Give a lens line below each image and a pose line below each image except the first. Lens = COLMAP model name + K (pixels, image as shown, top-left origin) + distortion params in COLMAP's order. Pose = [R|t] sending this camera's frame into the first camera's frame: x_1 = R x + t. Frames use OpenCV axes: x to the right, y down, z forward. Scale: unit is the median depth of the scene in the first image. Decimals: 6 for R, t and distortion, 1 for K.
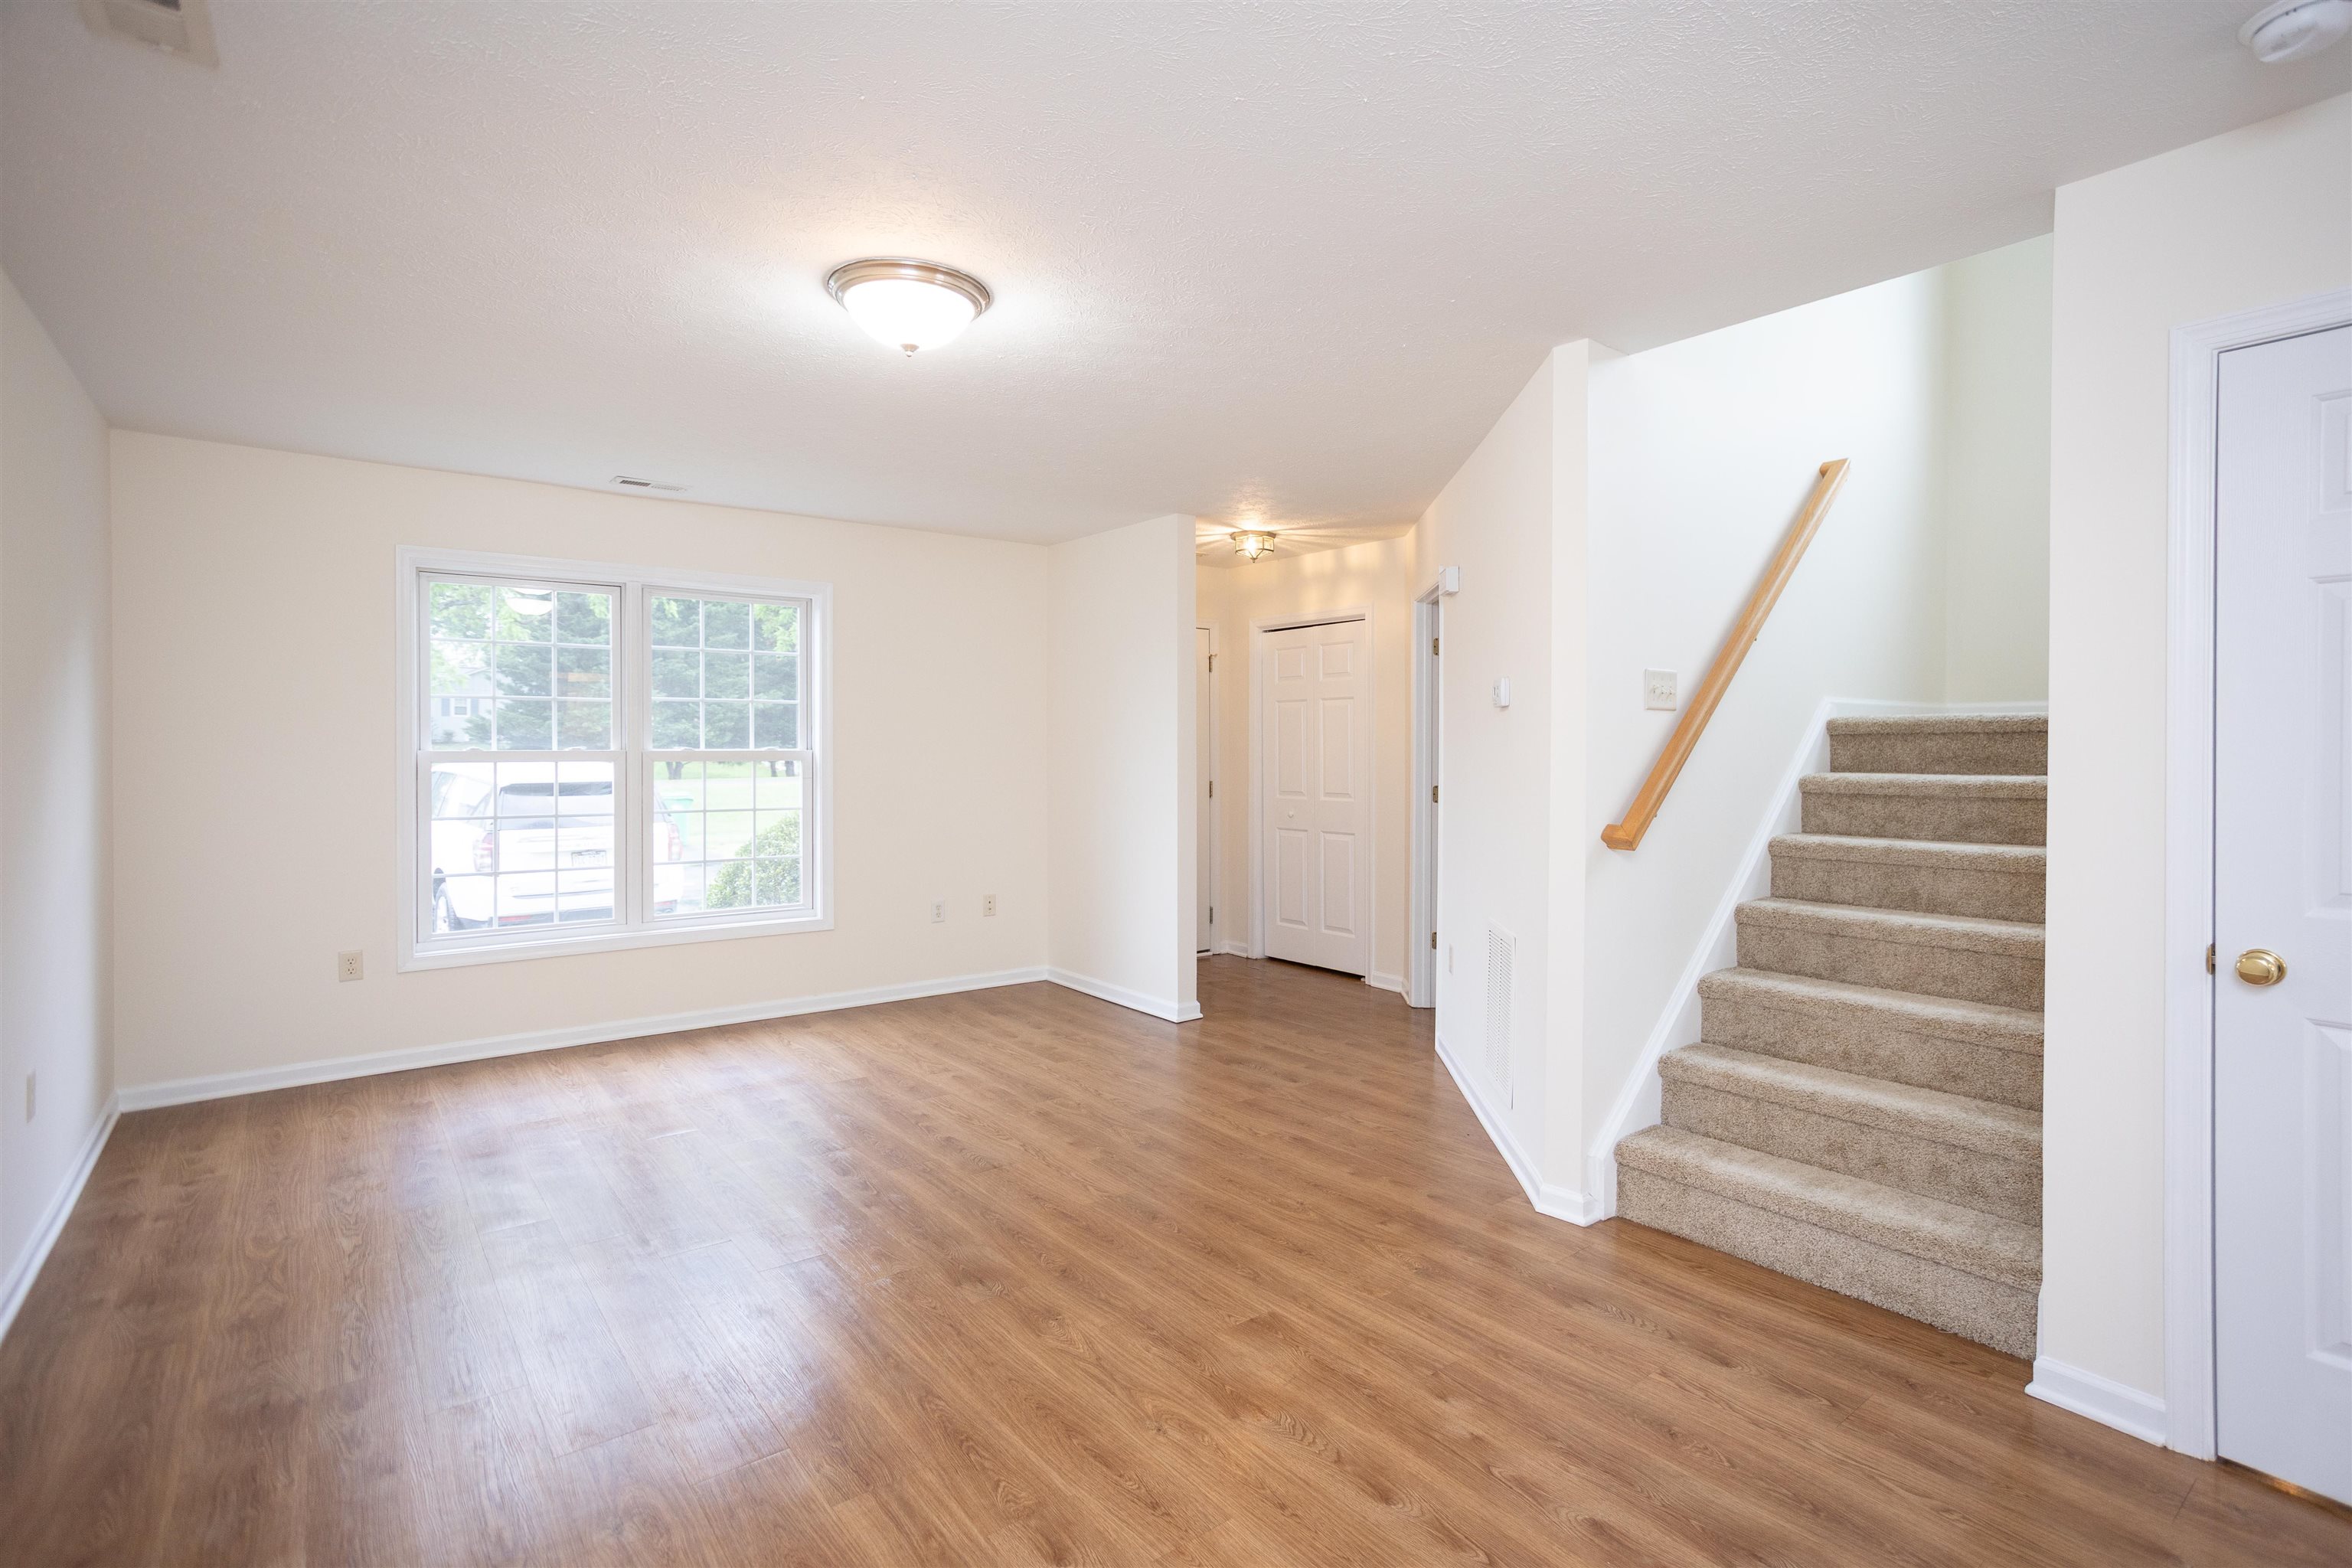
lens RADIAL K [[1107.2, 0, 1159.7], [0, 1107.2, 752.3], [0, 0, 1]] dist [-0.054267, 0.025972]
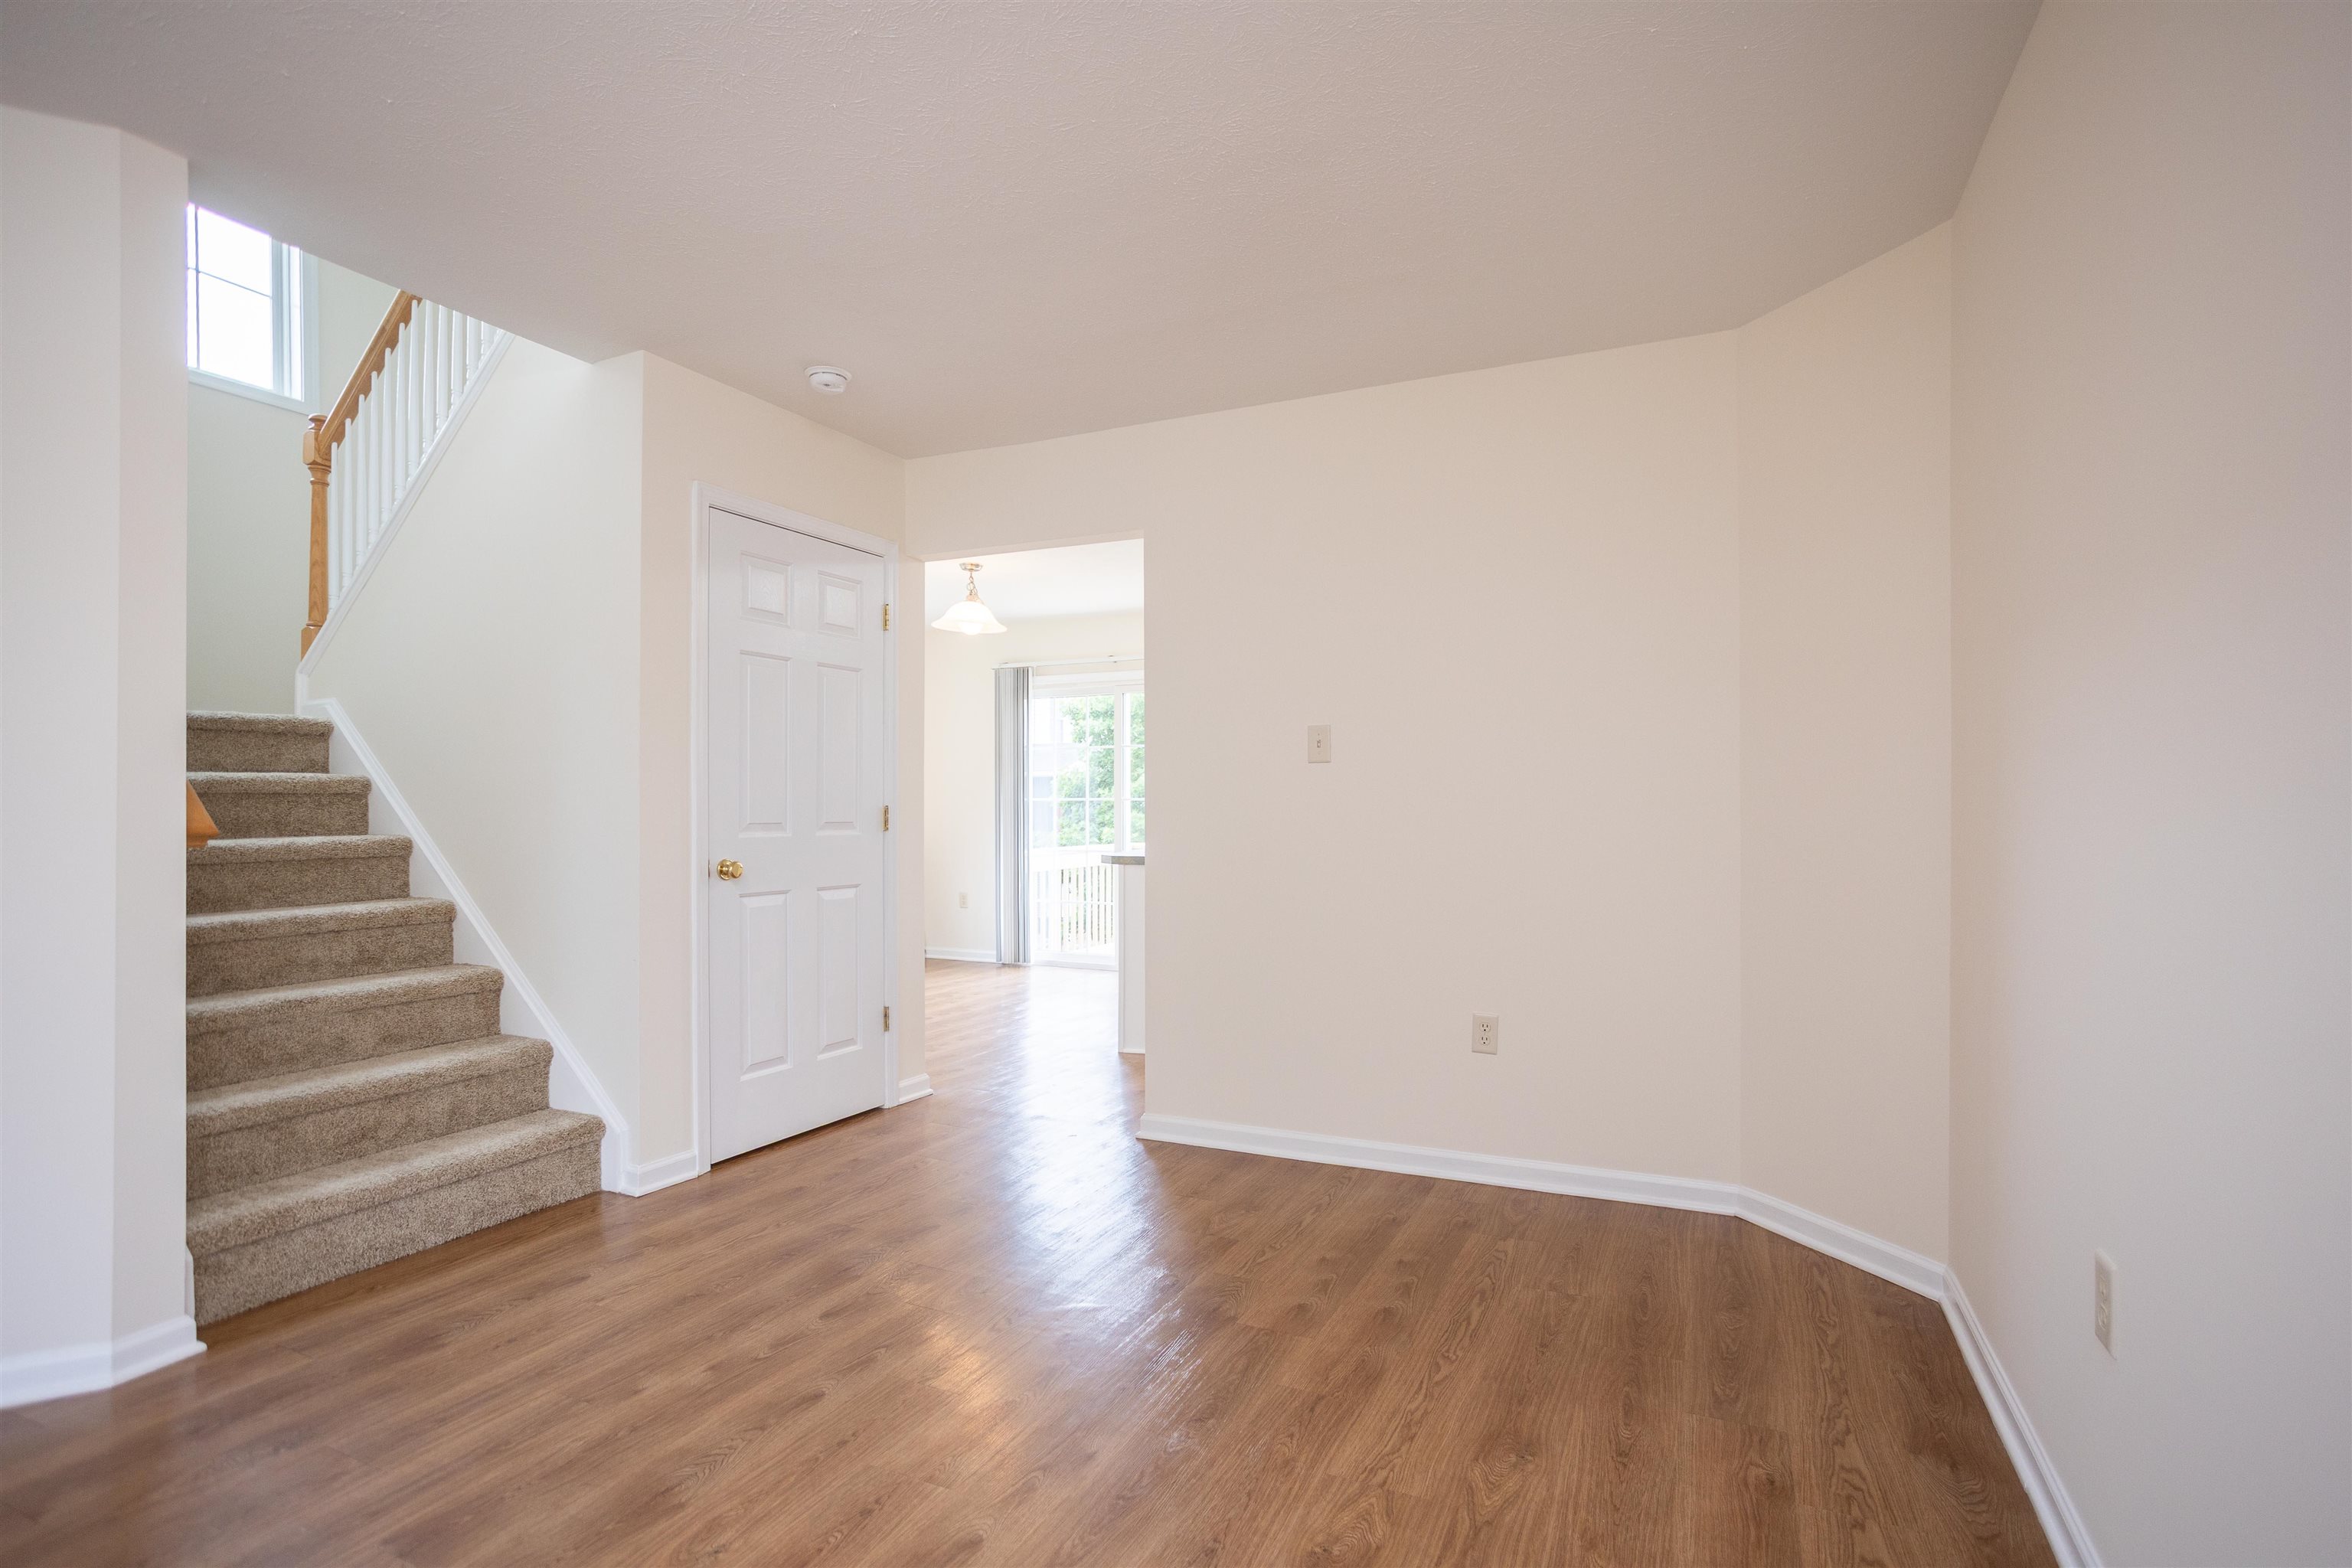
lens RADIAL K [[1137.2, 0, 1212.0], [0, 1137.2, 789.0], [0, 0, 1]] dist [-0.042671, 0.029119]
pose [[-0.467208, 0.014559, 0.884027, -0.691251], [0.003951, 0.999889, -0.014379, 0.069074], [-0.884139, -0.003225, -0.467214, 0.830356]]
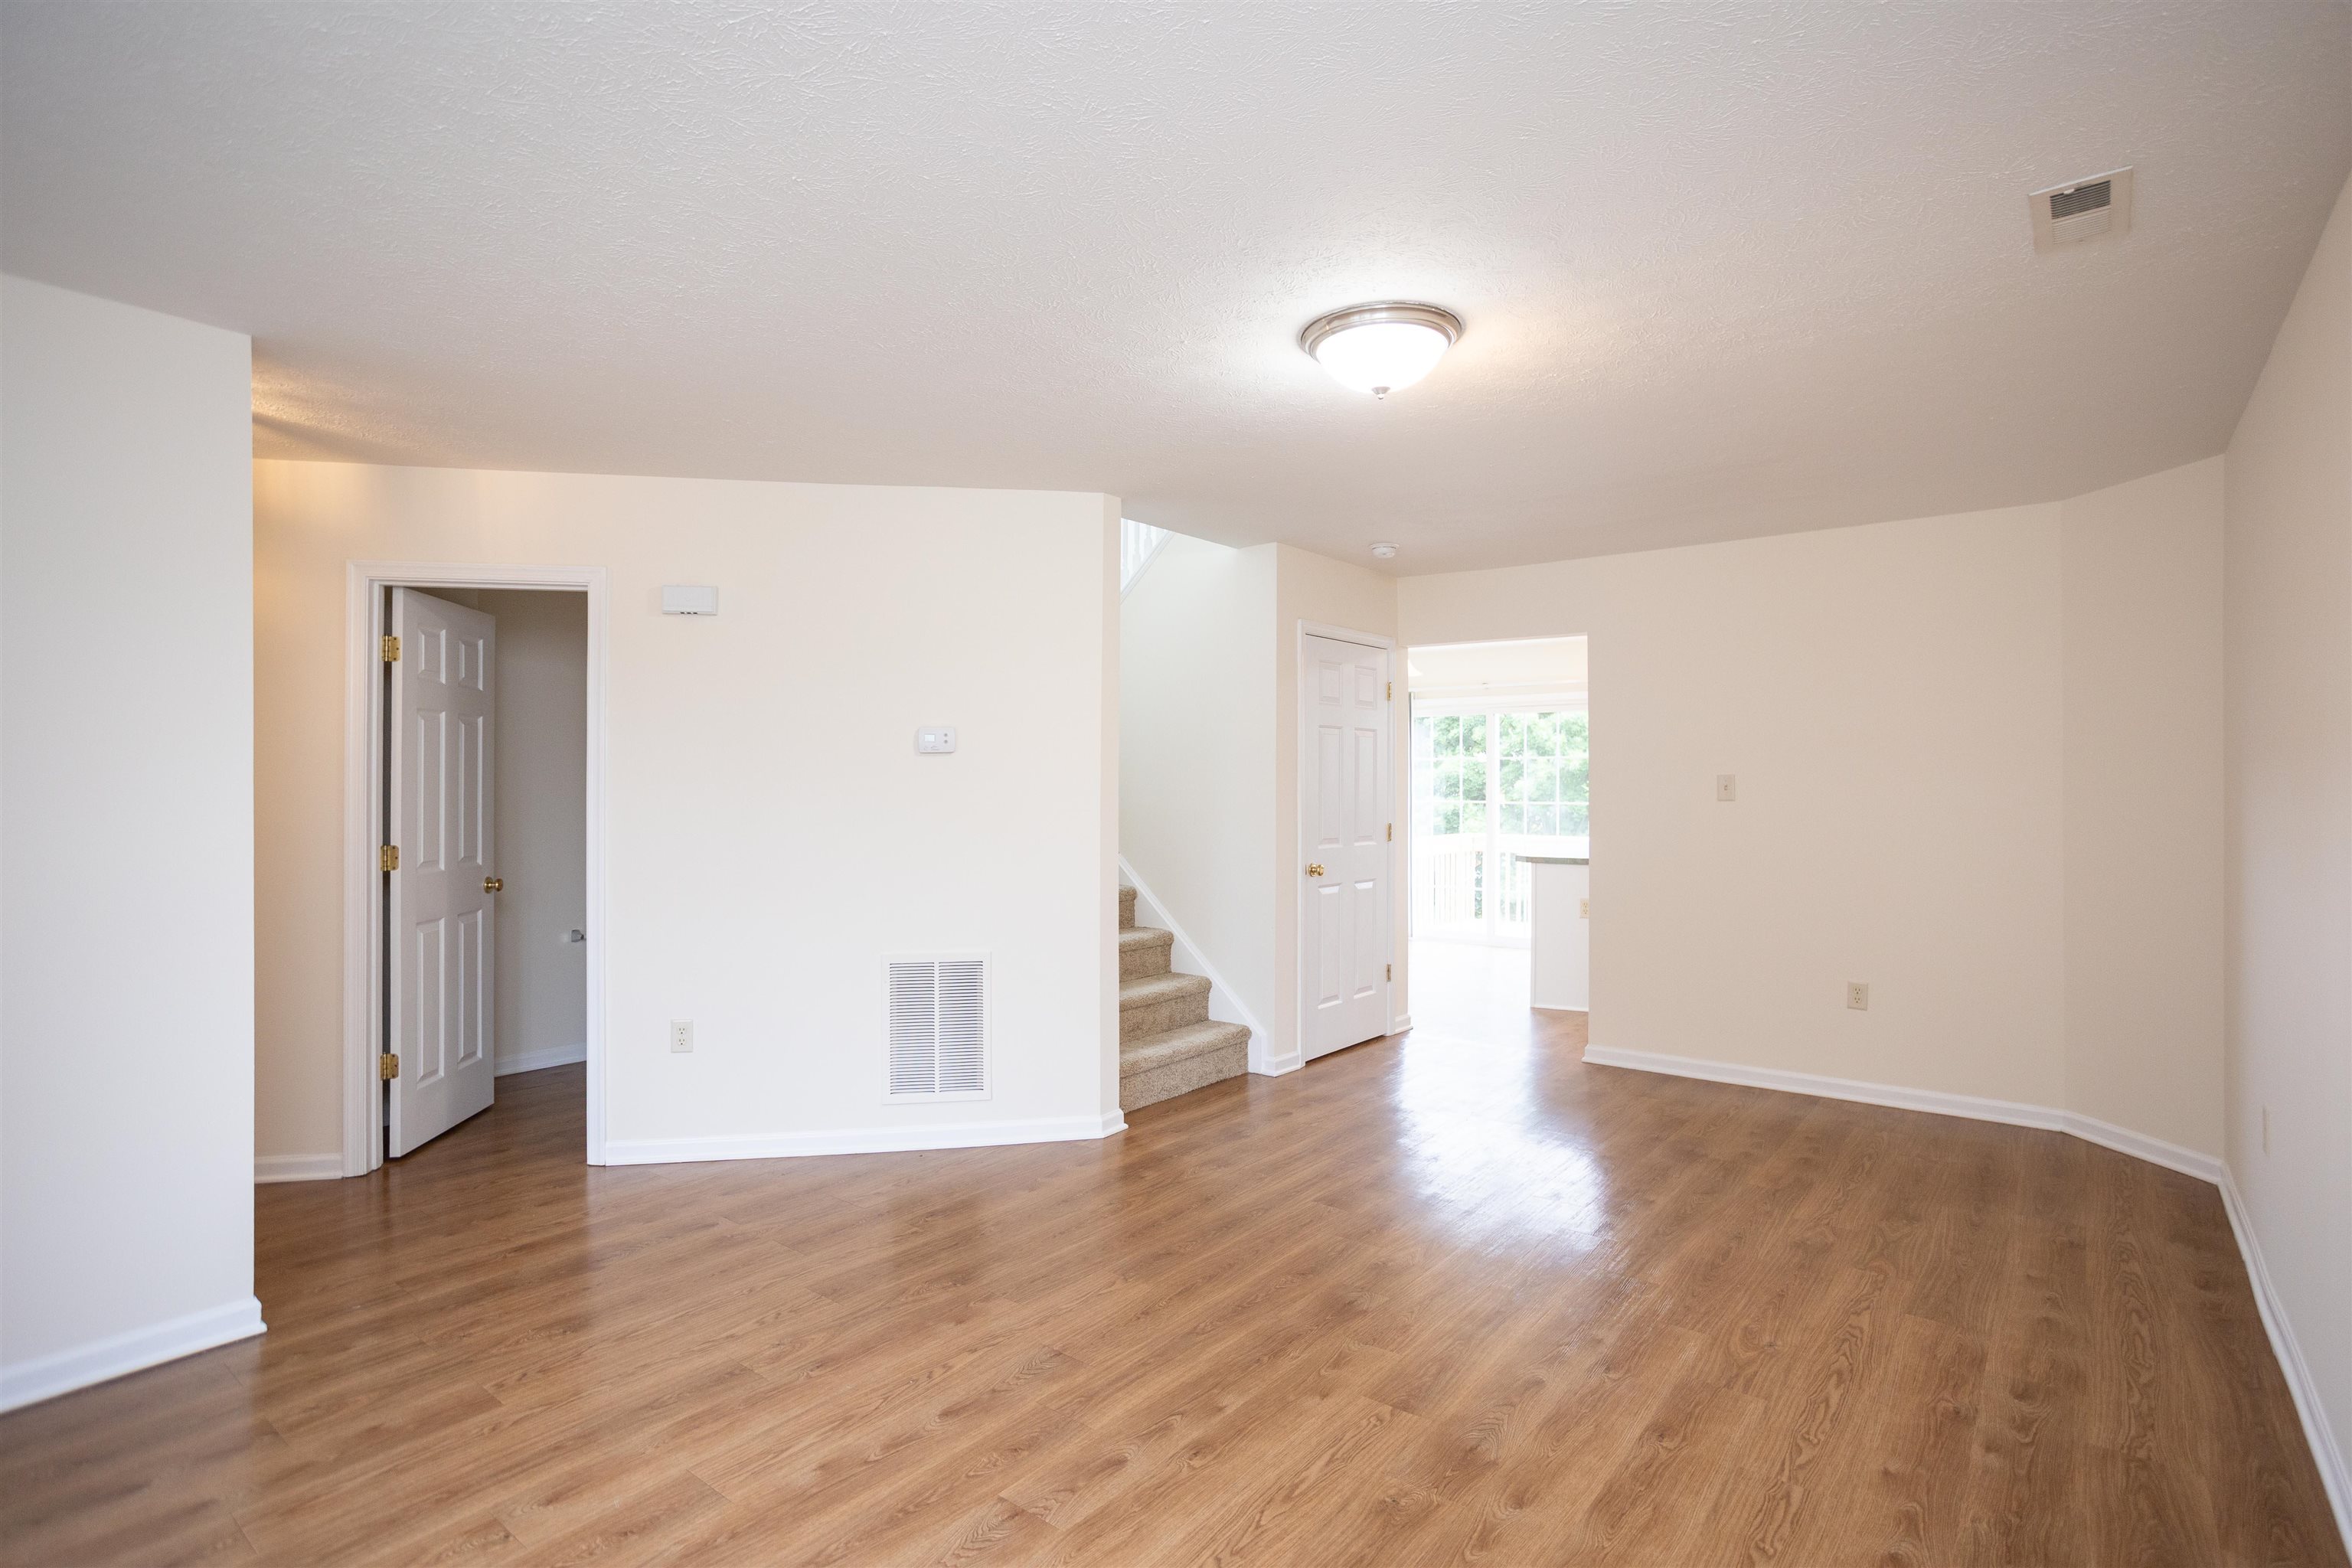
lens RADIAL K [[1169.3, 0, 1176.0], [0, 1169.3, 784.0], [0, 0, 1]] dist [-0.048389, 0.022089]
pose [[-0.237582, 0.000672, 0.971367, -1.207951], [0.006543, 0.999978, 0.000908, -0.012227], [-0.971345, 0.006571, -0.237581, 1.434543]]
